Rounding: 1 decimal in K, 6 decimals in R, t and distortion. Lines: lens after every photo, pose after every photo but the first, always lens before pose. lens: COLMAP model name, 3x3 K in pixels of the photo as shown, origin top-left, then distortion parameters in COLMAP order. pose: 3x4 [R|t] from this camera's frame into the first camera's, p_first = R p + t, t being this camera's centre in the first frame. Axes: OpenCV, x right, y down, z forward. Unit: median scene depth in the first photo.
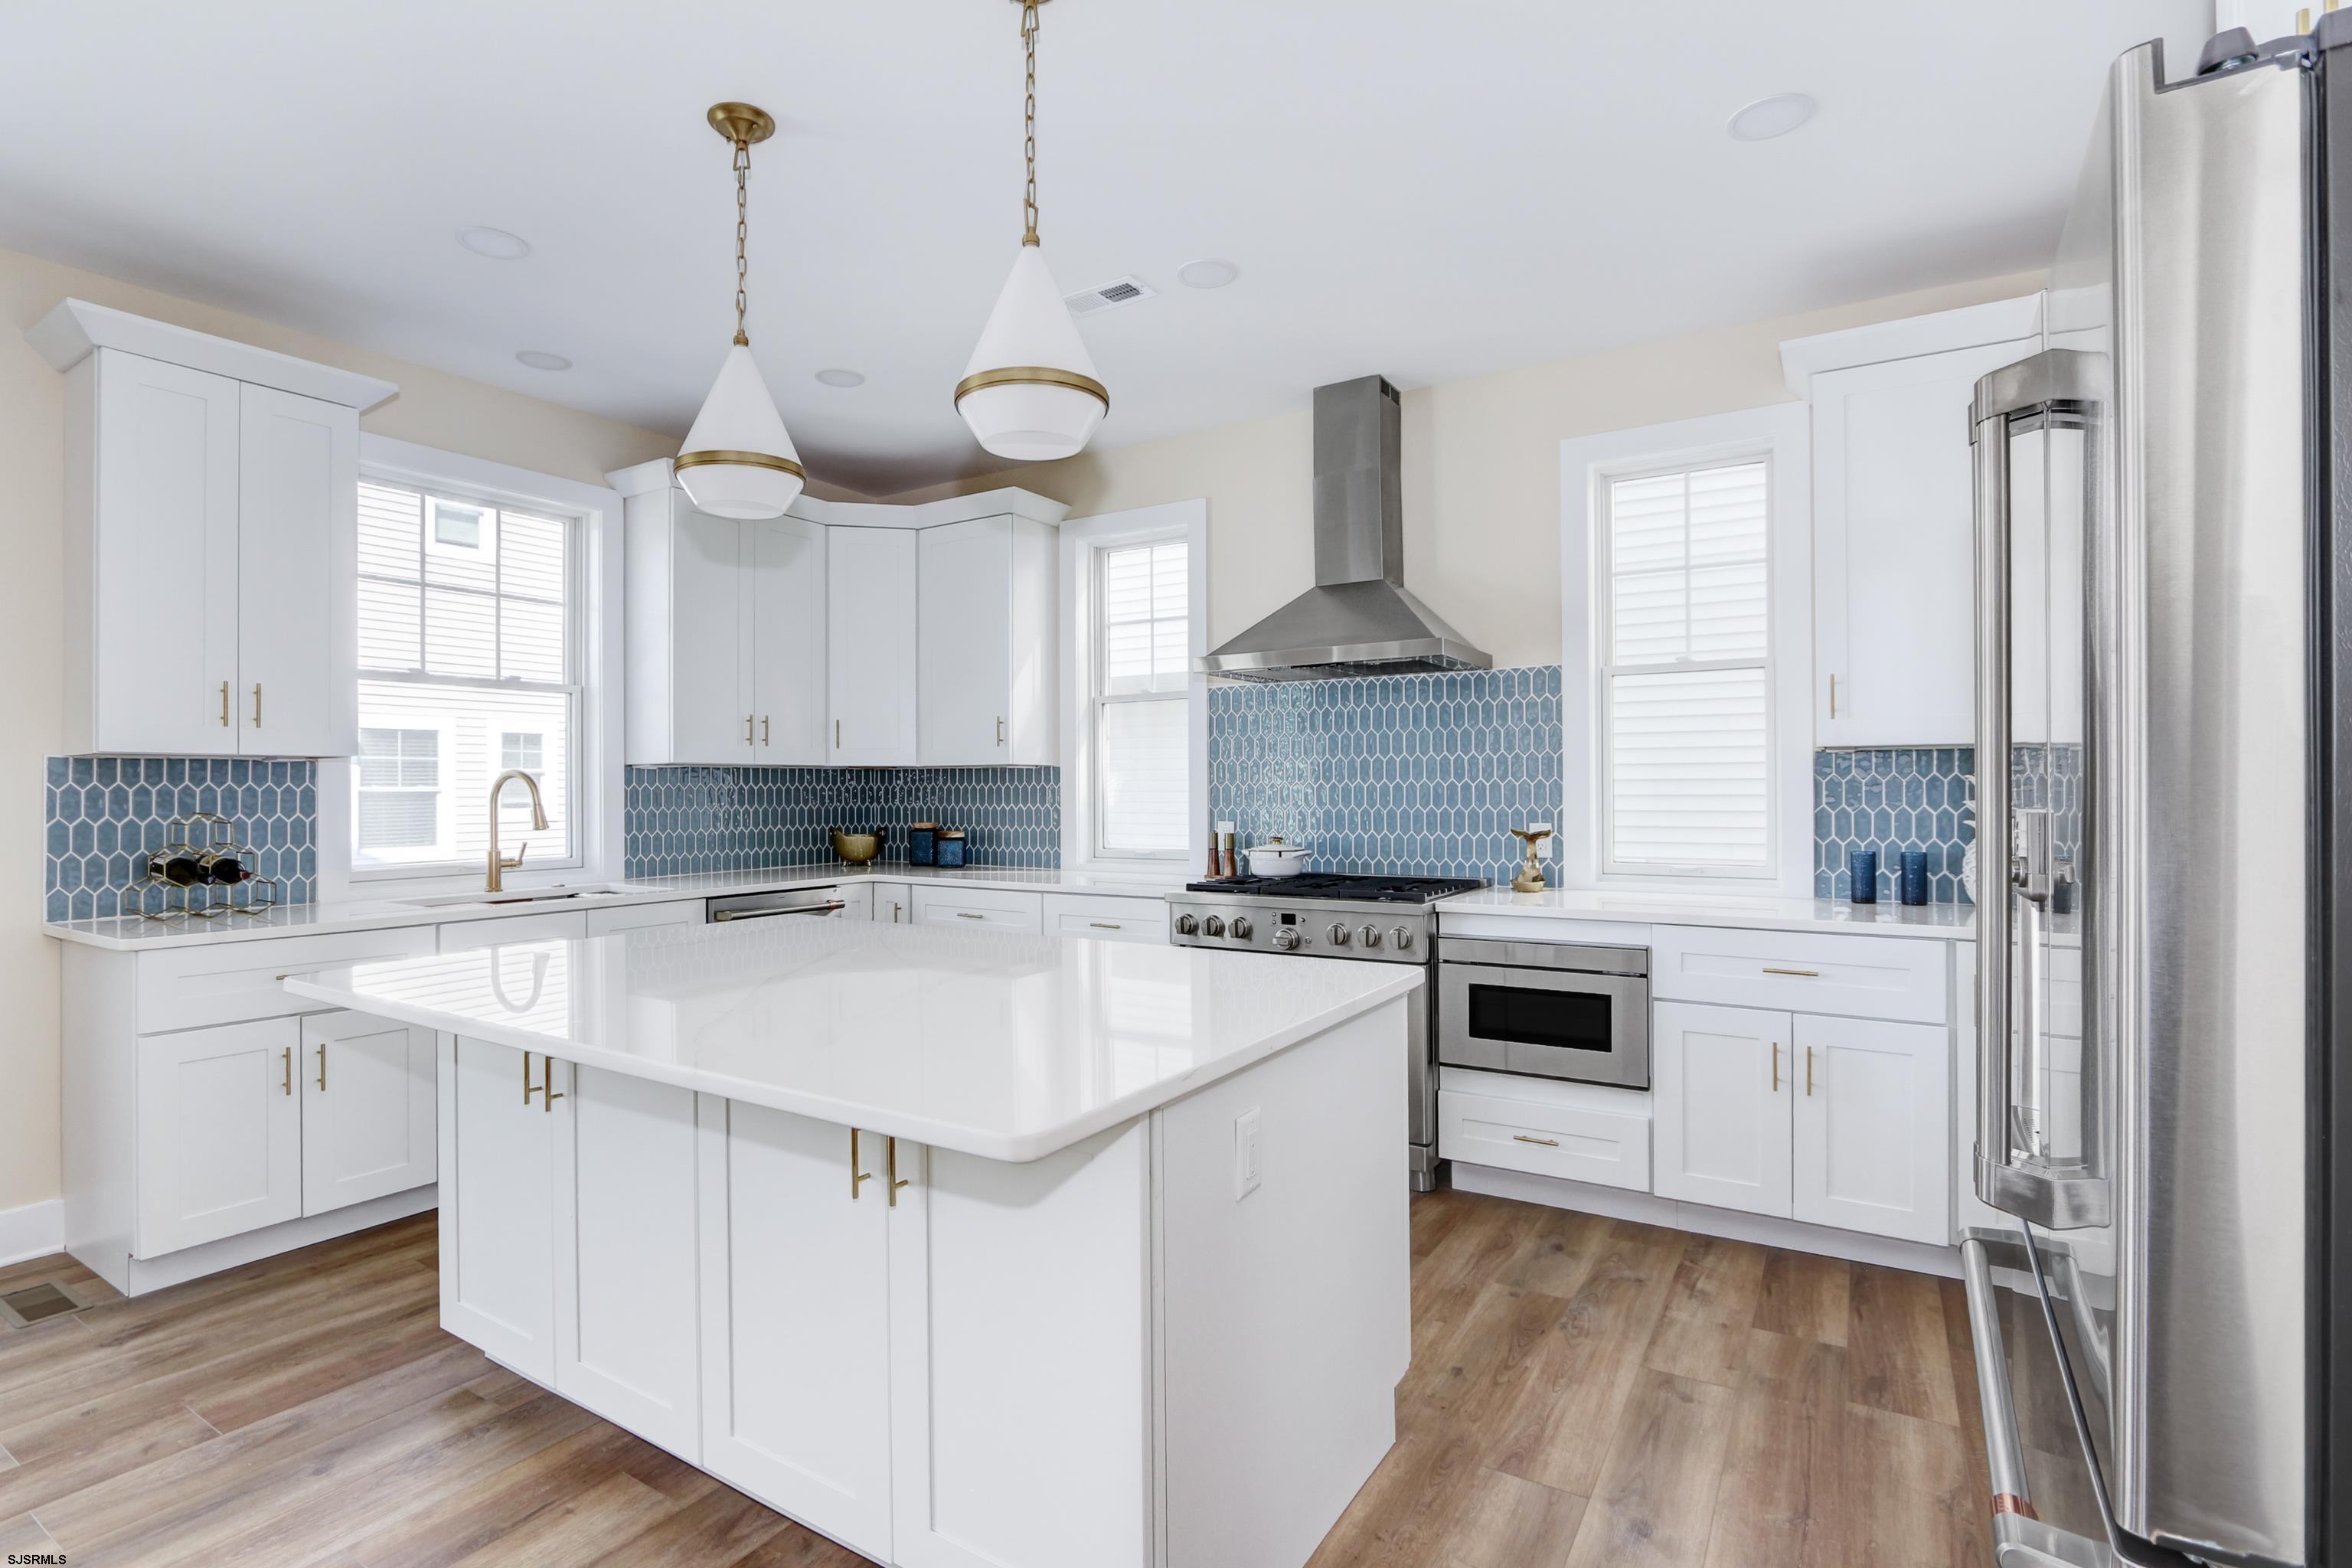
lens RADIAL K [[1126.1, 0, 1157.6], [0, 1126.1, 757.0], [0, 0, 1]] dist [-0.016835, 0.001220]
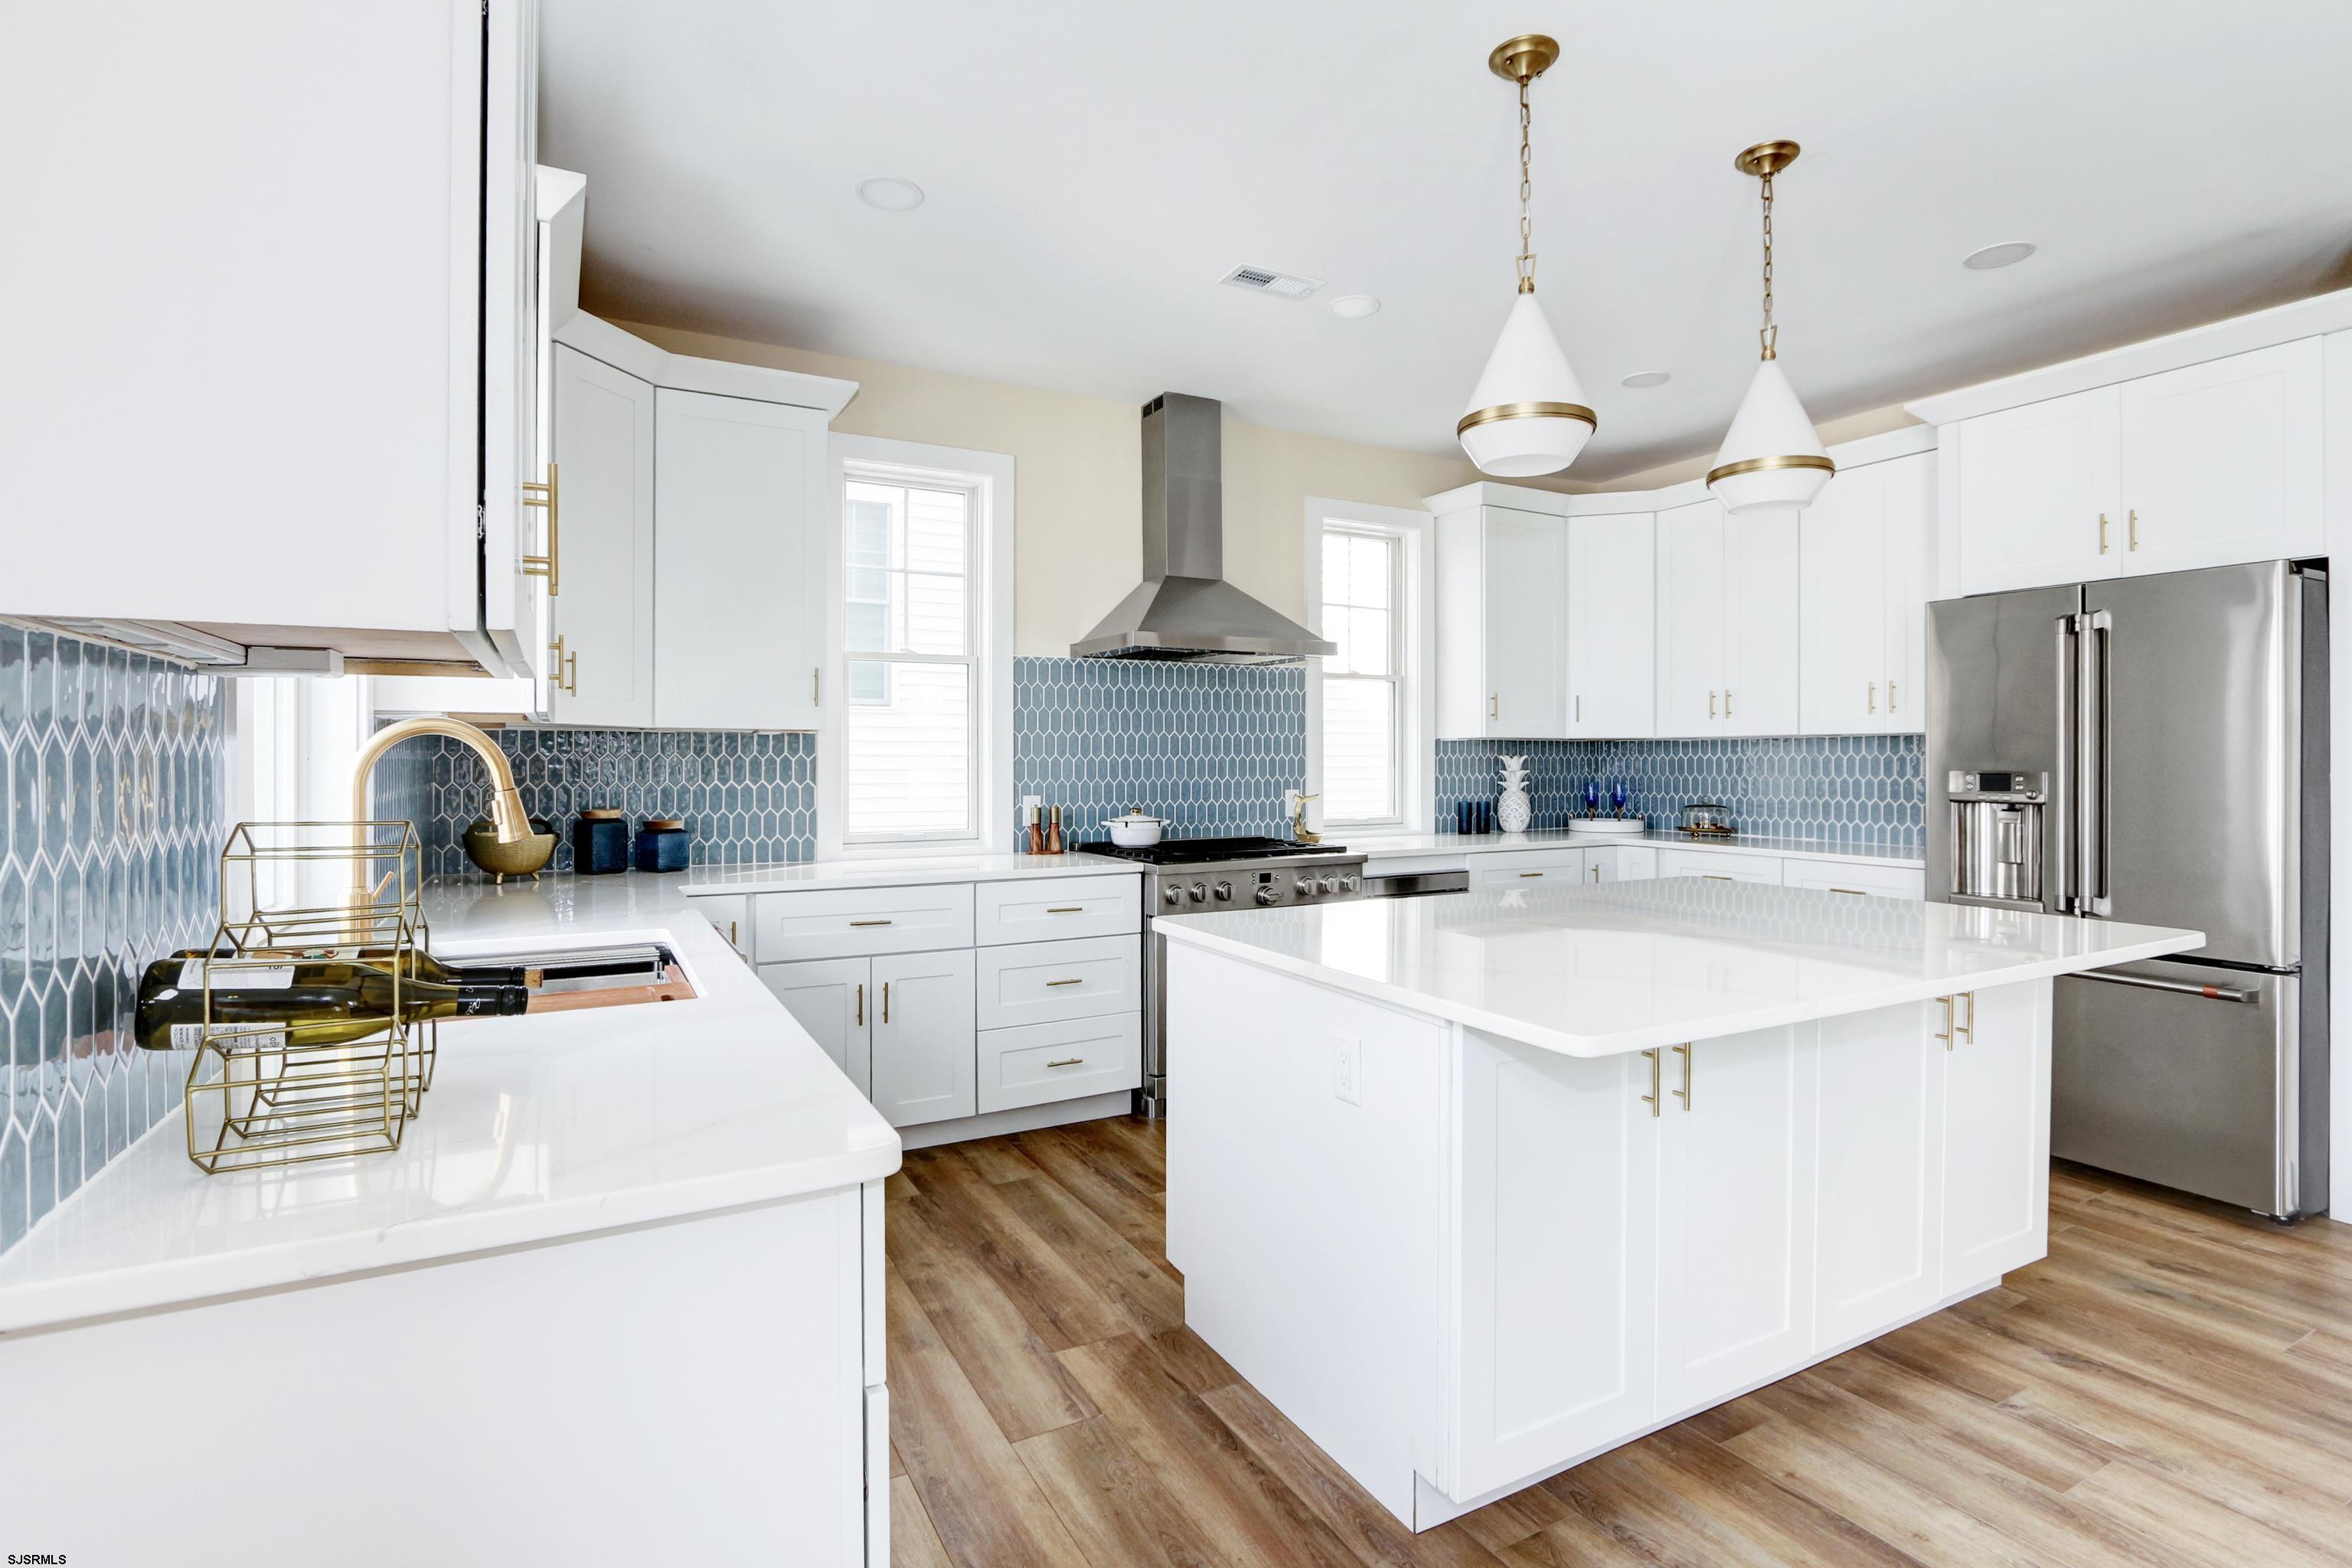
lens RADIAL K [[1102.8, 0, 1154.3], [0, 1102.8, 763.4], [0, 0, 1]] dist [-0.018984, 0.000097]
pose [[0.498741, 0.003275, 0.866745, -0.776313], [-0.024996, 0.999631, 0.010607, 0.018126], [-0.866391, -0.026955, 0.498639, 0.477247]]
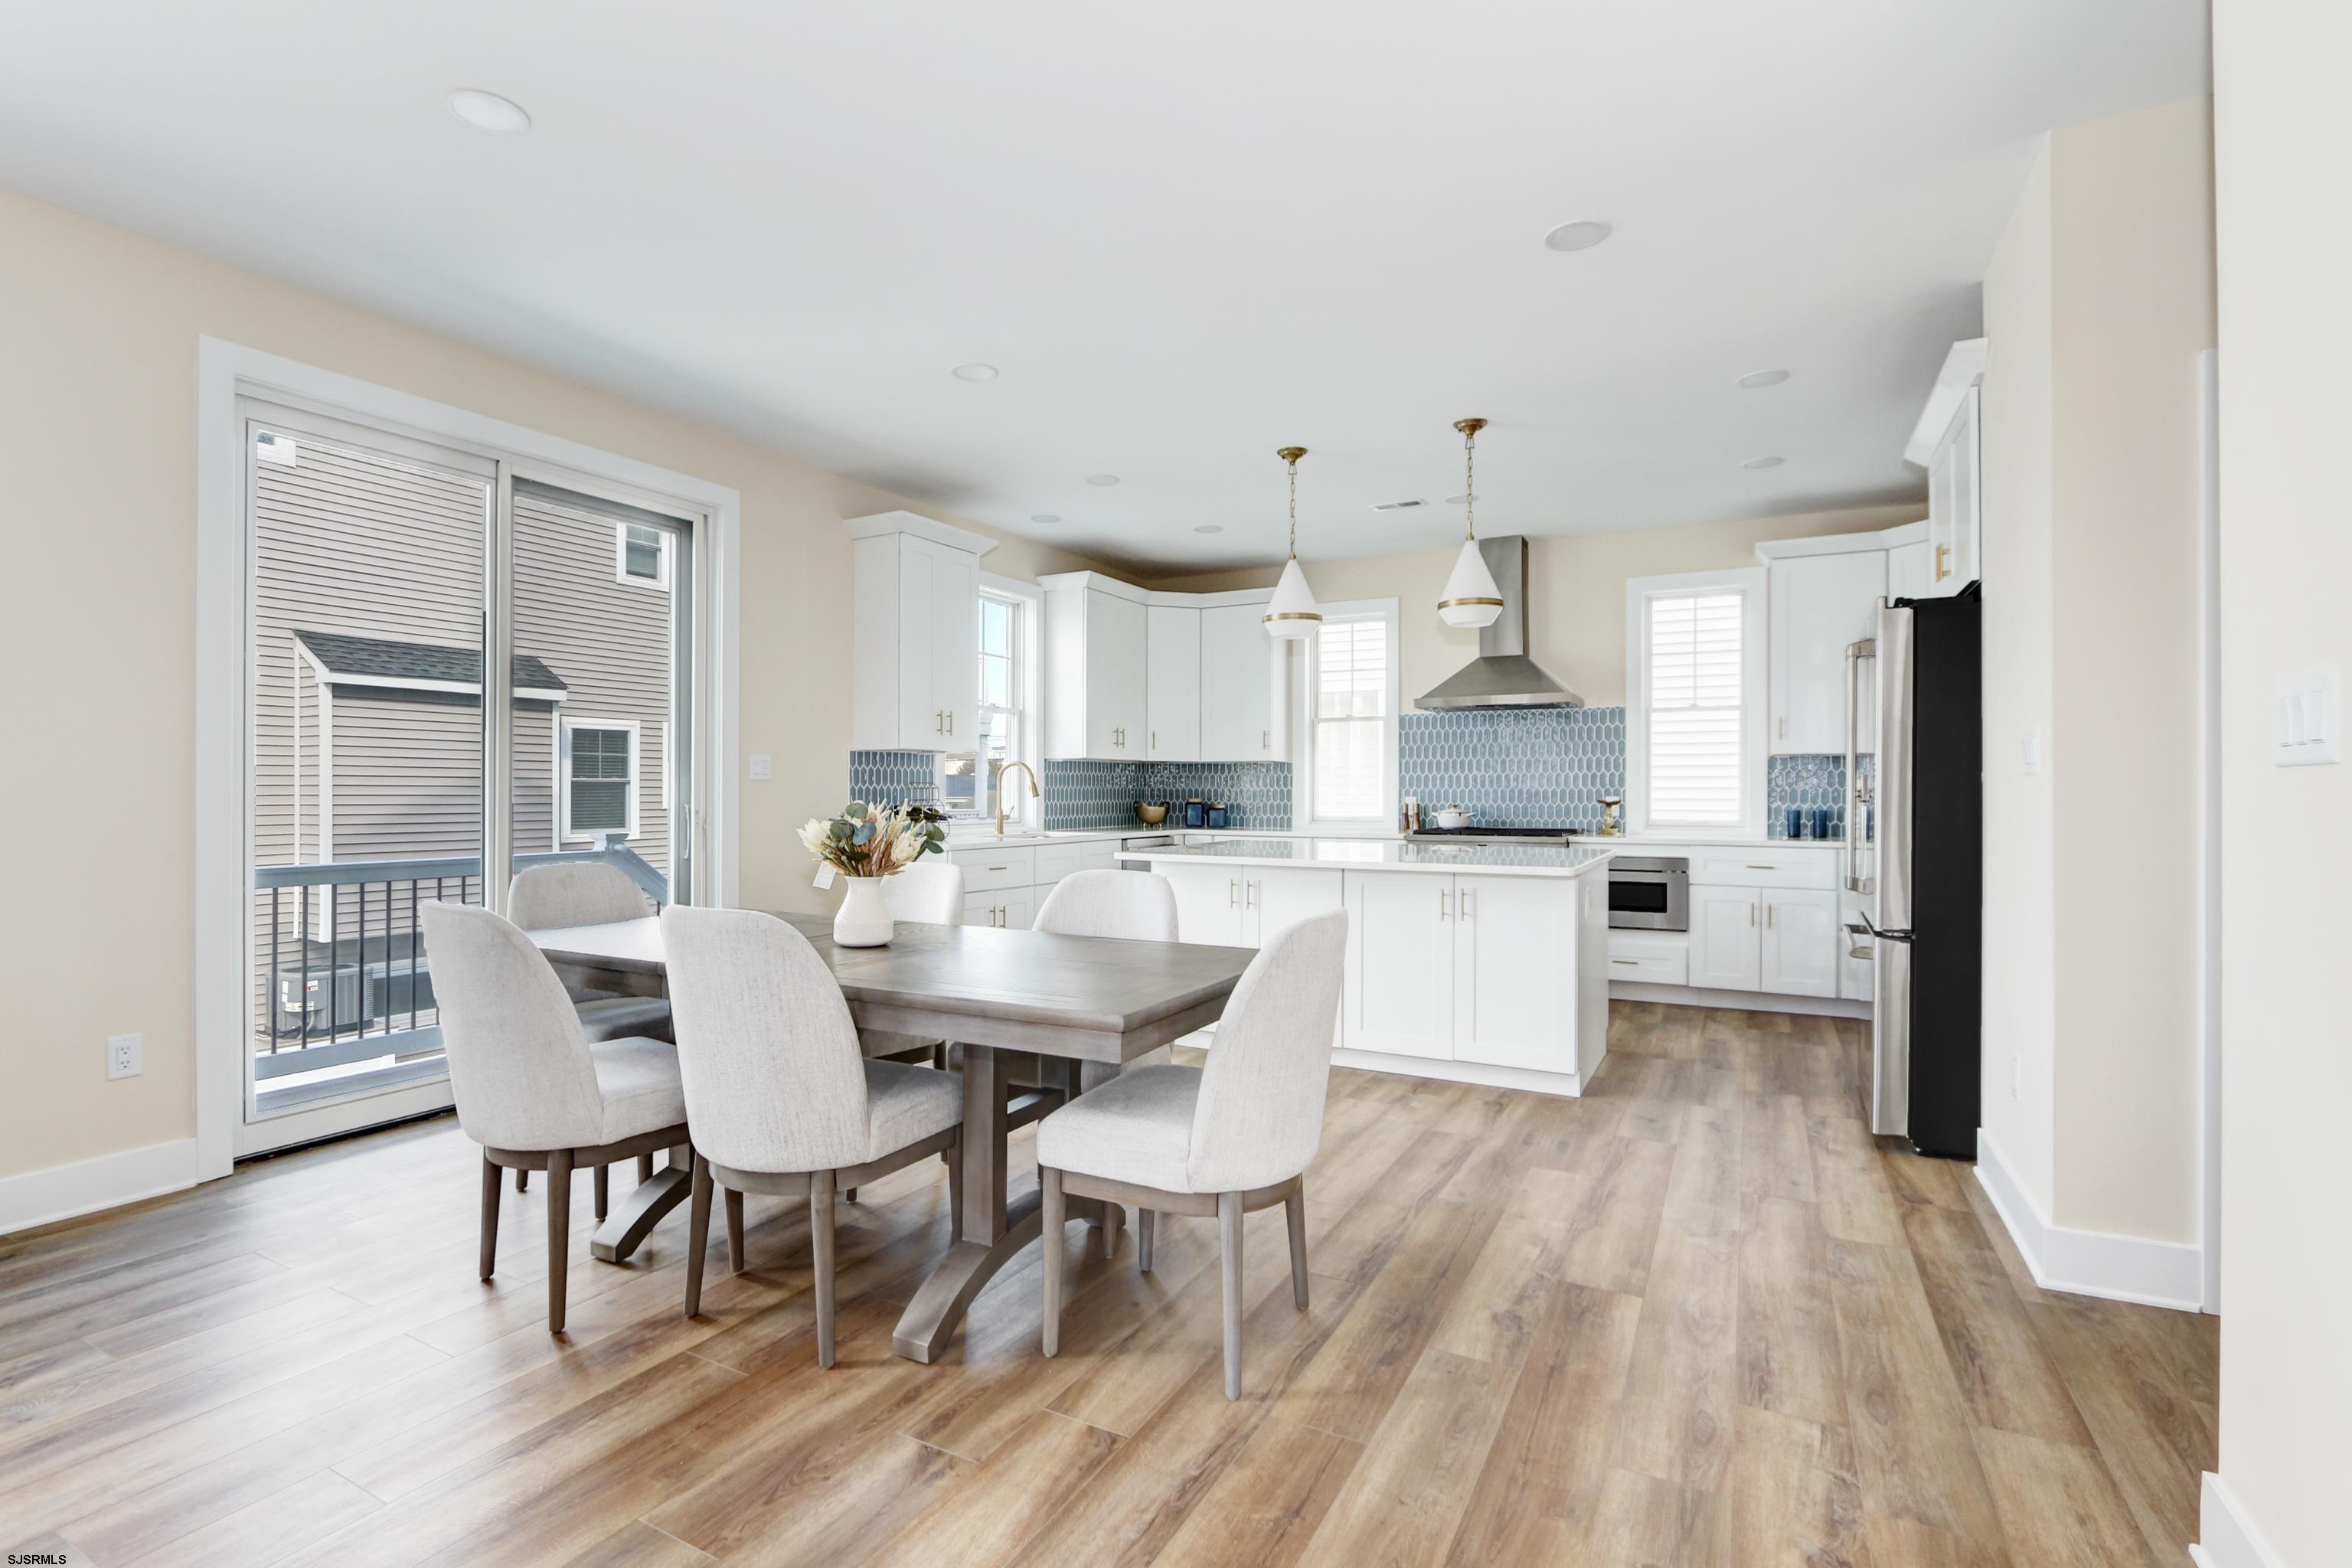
lens RADIAL K [[1102.8, 0, 1154.3], [0, 1102.8, 763.4], [0, 0, 1]] dist [-0.018984, 0.000097]
pose [[0.998234, 0.008830, 0.058739, -0.440263], [-0.009018, 0.999955, 0.002933, 0.008229], [-0.058711, -0.003457, 0.998269, -0.619251]]
